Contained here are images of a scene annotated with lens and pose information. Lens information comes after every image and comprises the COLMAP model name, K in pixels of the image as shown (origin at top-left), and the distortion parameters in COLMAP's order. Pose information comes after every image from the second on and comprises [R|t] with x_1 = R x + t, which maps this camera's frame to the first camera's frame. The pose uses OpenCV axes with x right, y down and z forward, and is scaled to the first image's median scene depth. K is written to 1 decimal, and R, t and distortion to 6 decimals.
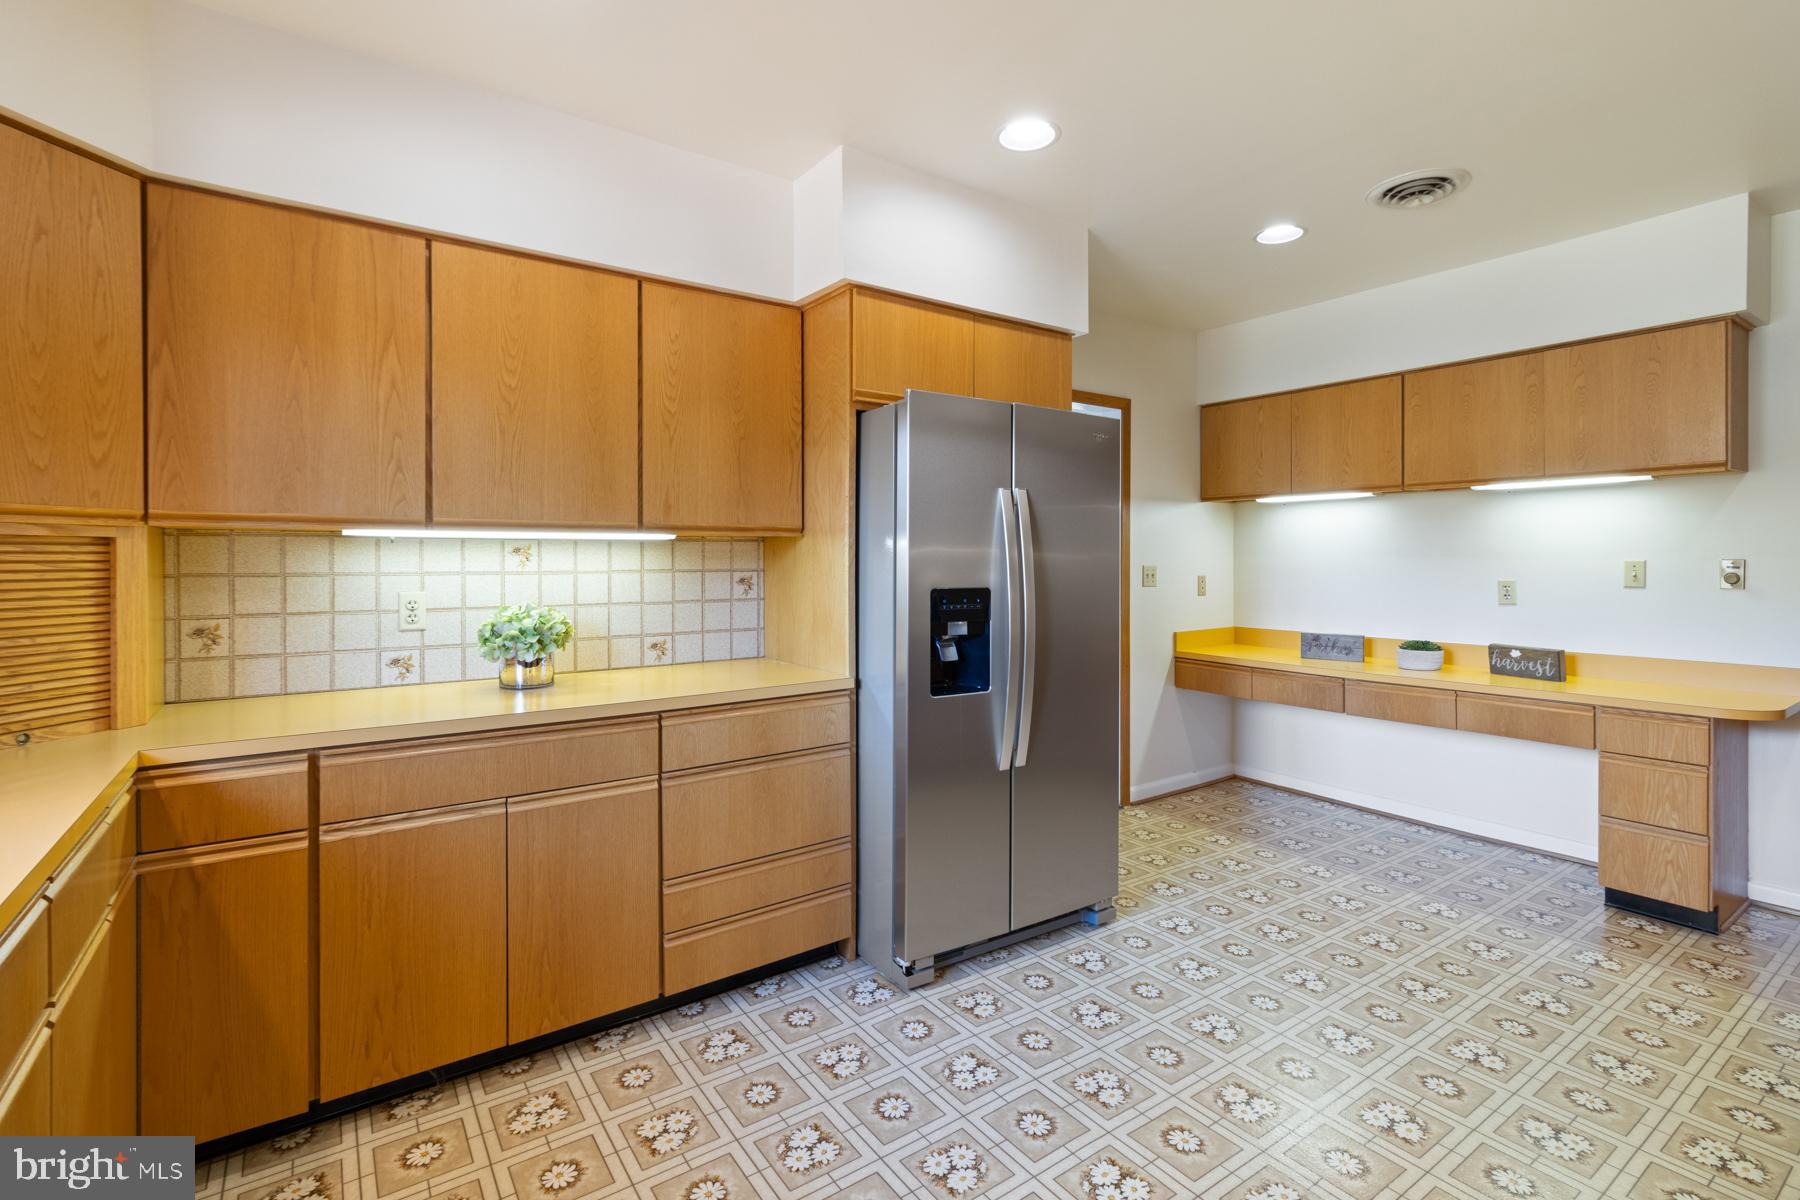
lens RADIAL K [[836.1, 0, 889.5], [0, 836.1, 558.8], [0, 0, 1]] dist [0.005499, -0.000425]
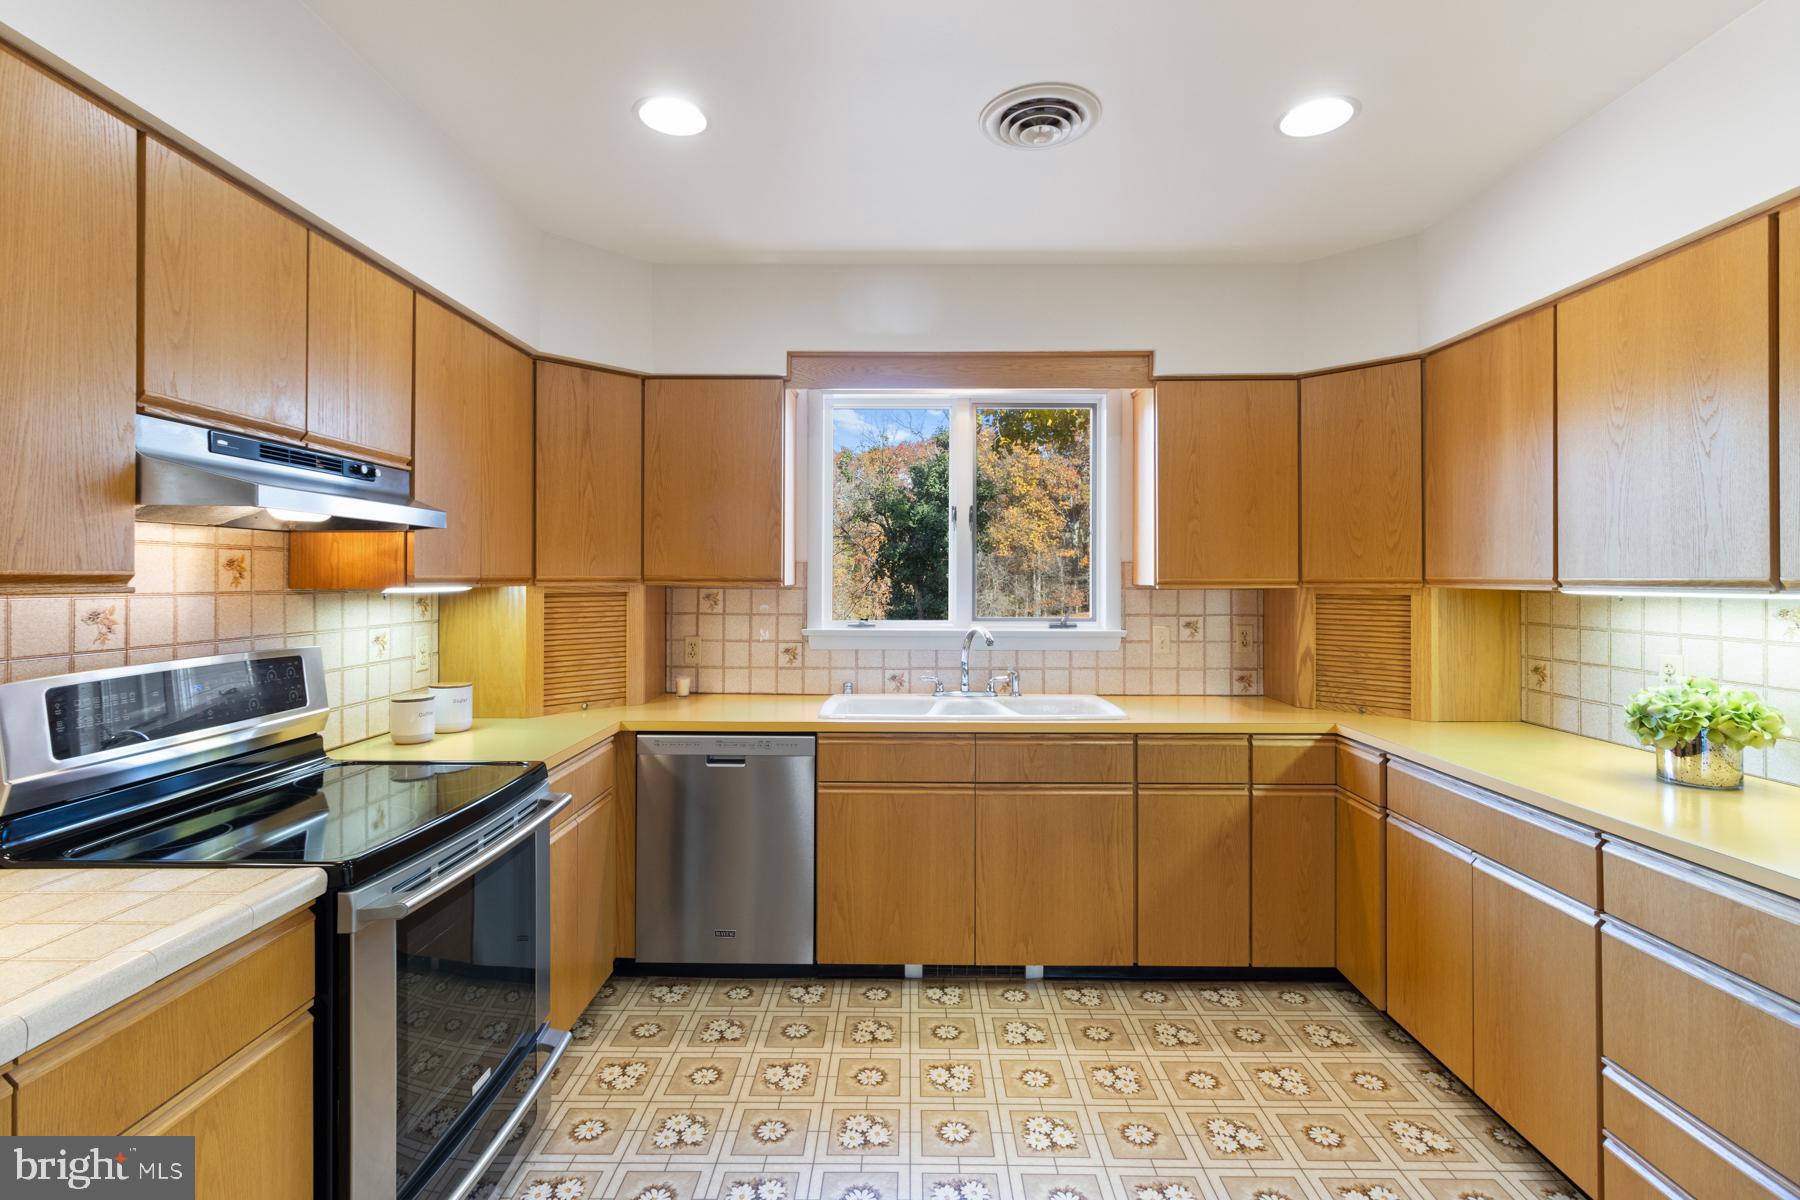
lens RADIAL K [[836.1, 0, 906.0], [0, 836.1, 573.2], [0, 0, 1]] dist [0.005499, -0.000425]
pose [[-0.573440, -0.005443, -0.819230, 0.708990], [-0.002996, 0.999985, -0.004547, -0.045899], [0.819242, -0.000153, -0.573447, 0.903785]]
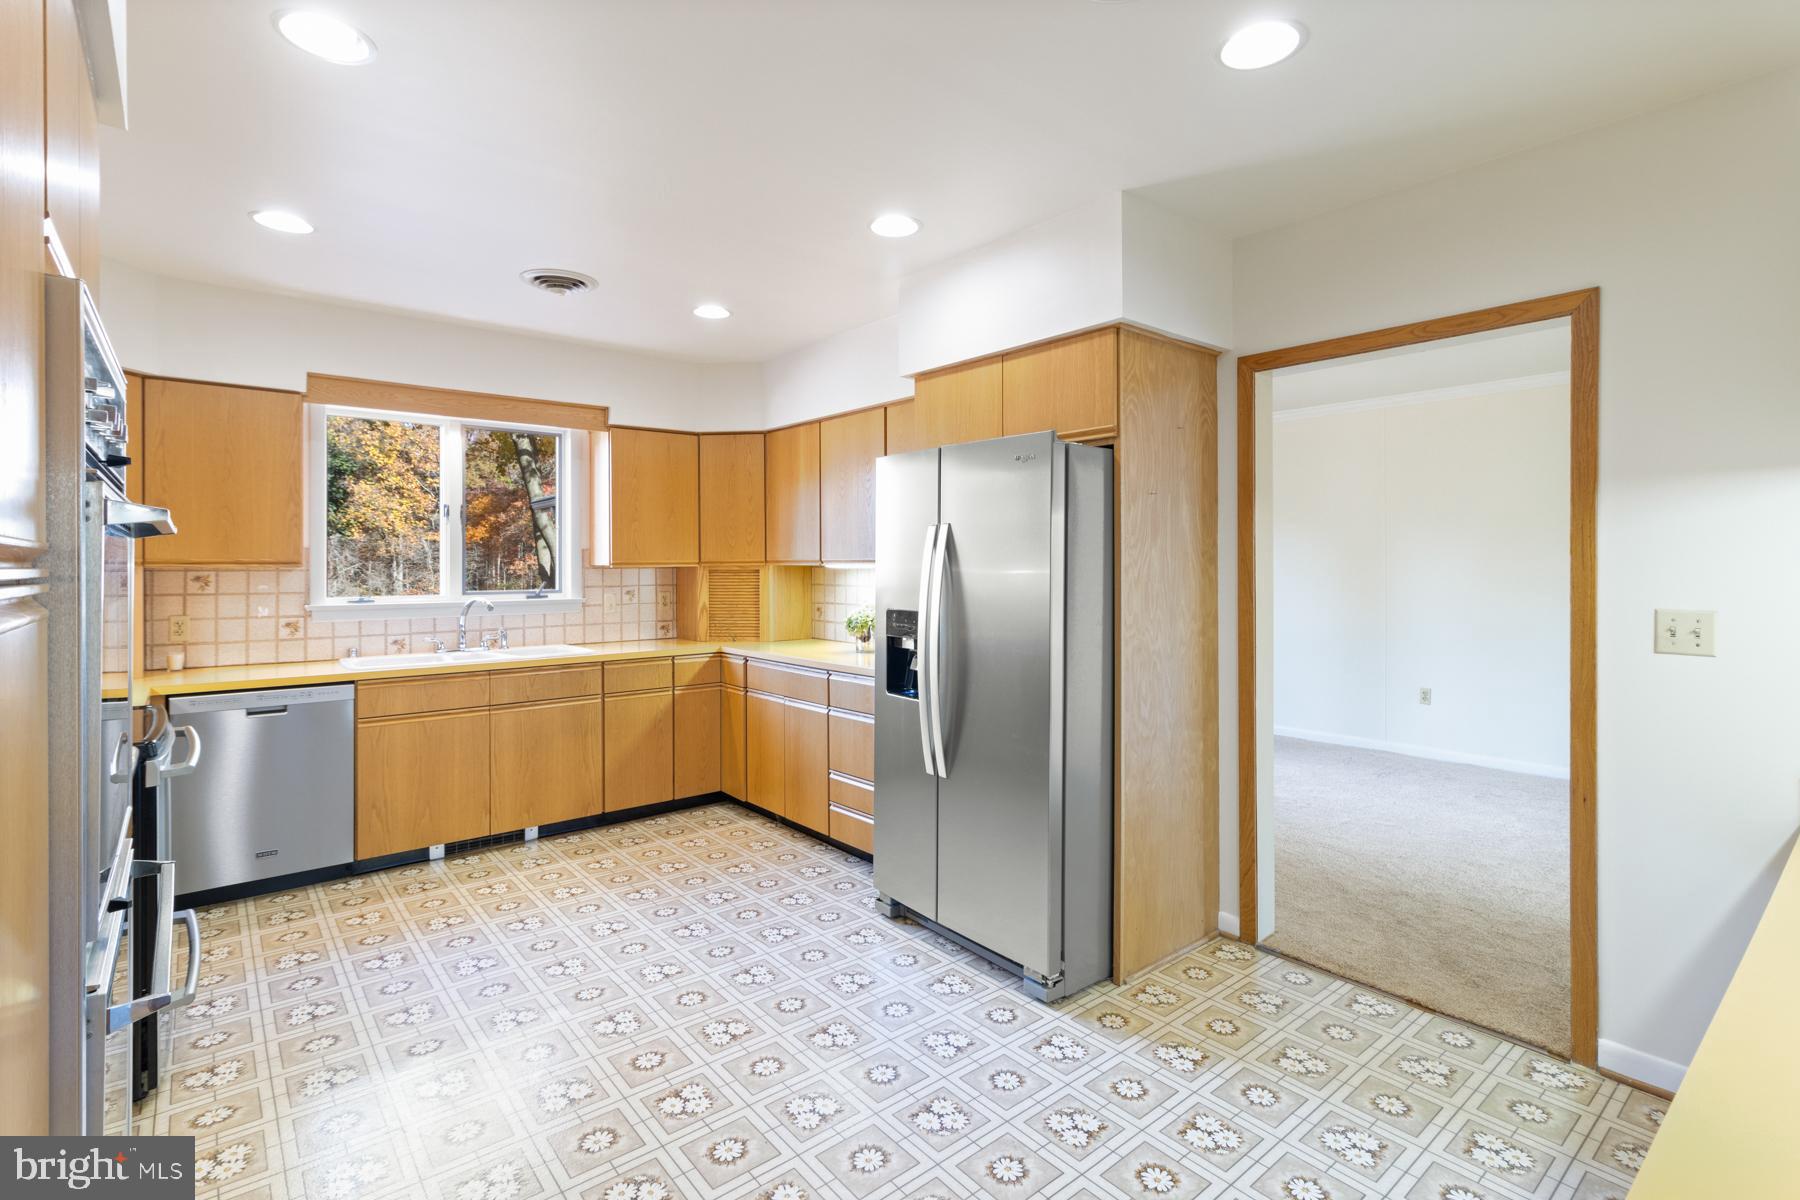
lens RADIAL K [[836.1, 0, 896.1], [0, 836.1, 560.4], [0, 0, 1]] dist [0.005499, -0.000425]
pose [[0.085365, -0.002877, -0.996346, 1.429270], [0.001365, 0.999995, -0.002770, -0.039087], [0.996349, -0.001124, 0.085369, 0.971399]]
